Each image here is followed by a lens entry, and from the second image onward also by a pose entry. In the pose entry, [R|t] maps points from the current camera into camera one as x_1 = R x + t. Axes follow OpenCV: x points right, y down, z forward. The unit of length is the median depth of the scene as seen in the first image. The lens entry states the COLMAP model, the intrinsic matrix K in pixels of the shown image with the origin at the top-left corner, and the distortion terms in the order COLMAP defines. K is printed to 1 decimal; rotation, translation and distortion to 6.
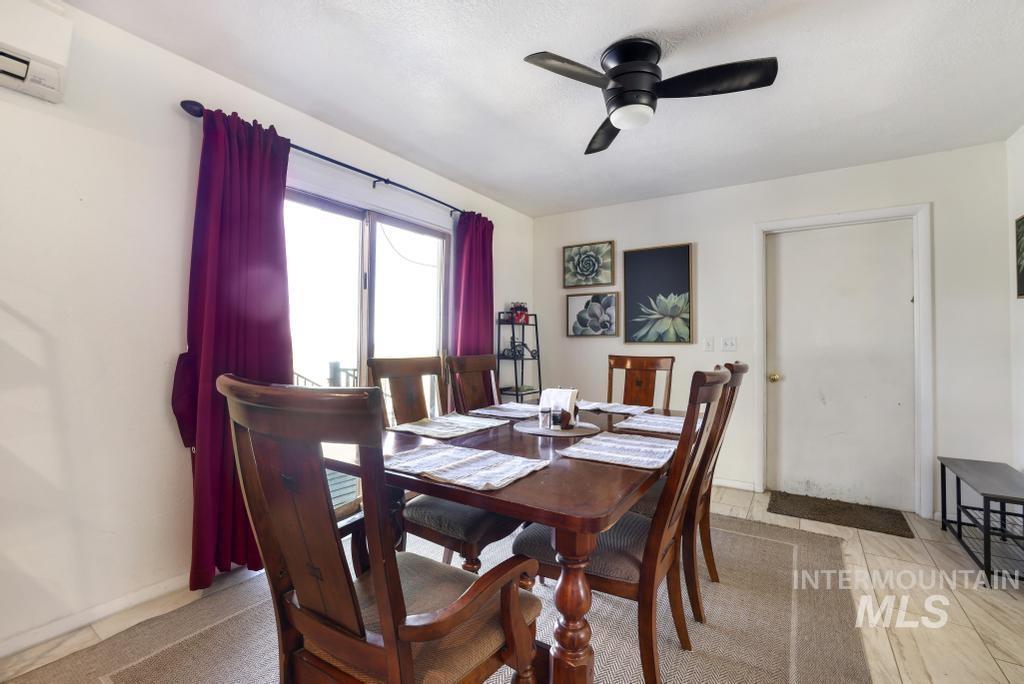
lens RADIAL K [[460.3, 0, 512.6], [0, 460.3, 339.2], [0, 0, 1]] dist [0.001905, 0.000560]
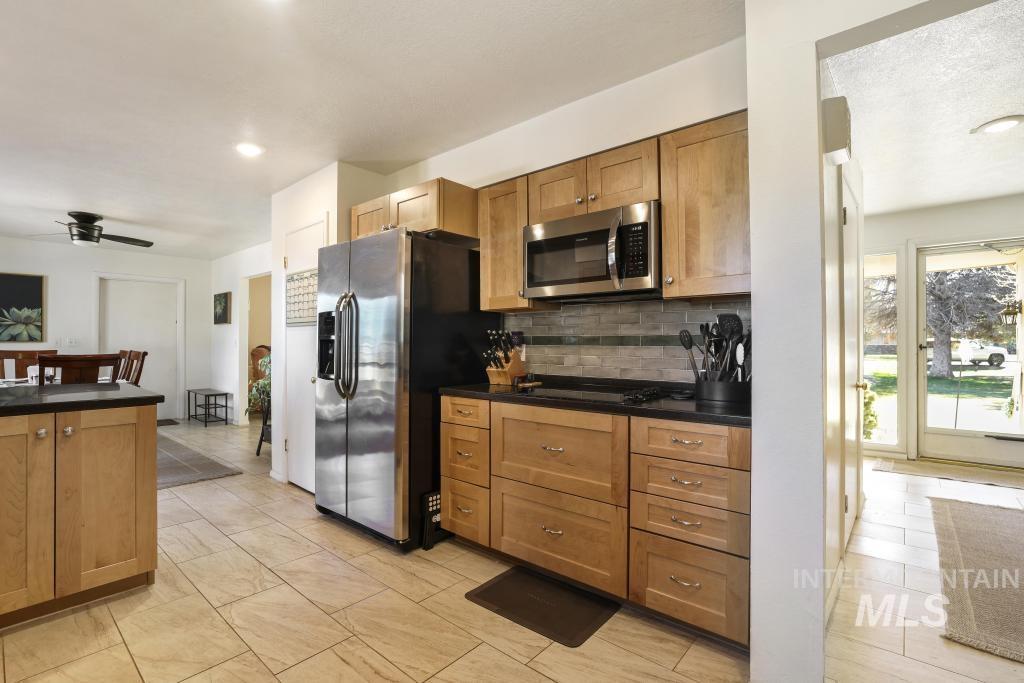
lens RADIAL K [[460.3, 0, 513.0], [0, 460.3, 338.7], [0, 0, 1]] dist [0.001905, 0.000560]
pose [[0.133165, -0.007596, 0.991065, -0.902331], [-0.012627, 0.999876, 0.009360, -0.034893], [-0.991013, -0.013761, 0.133053, -0.727038]]
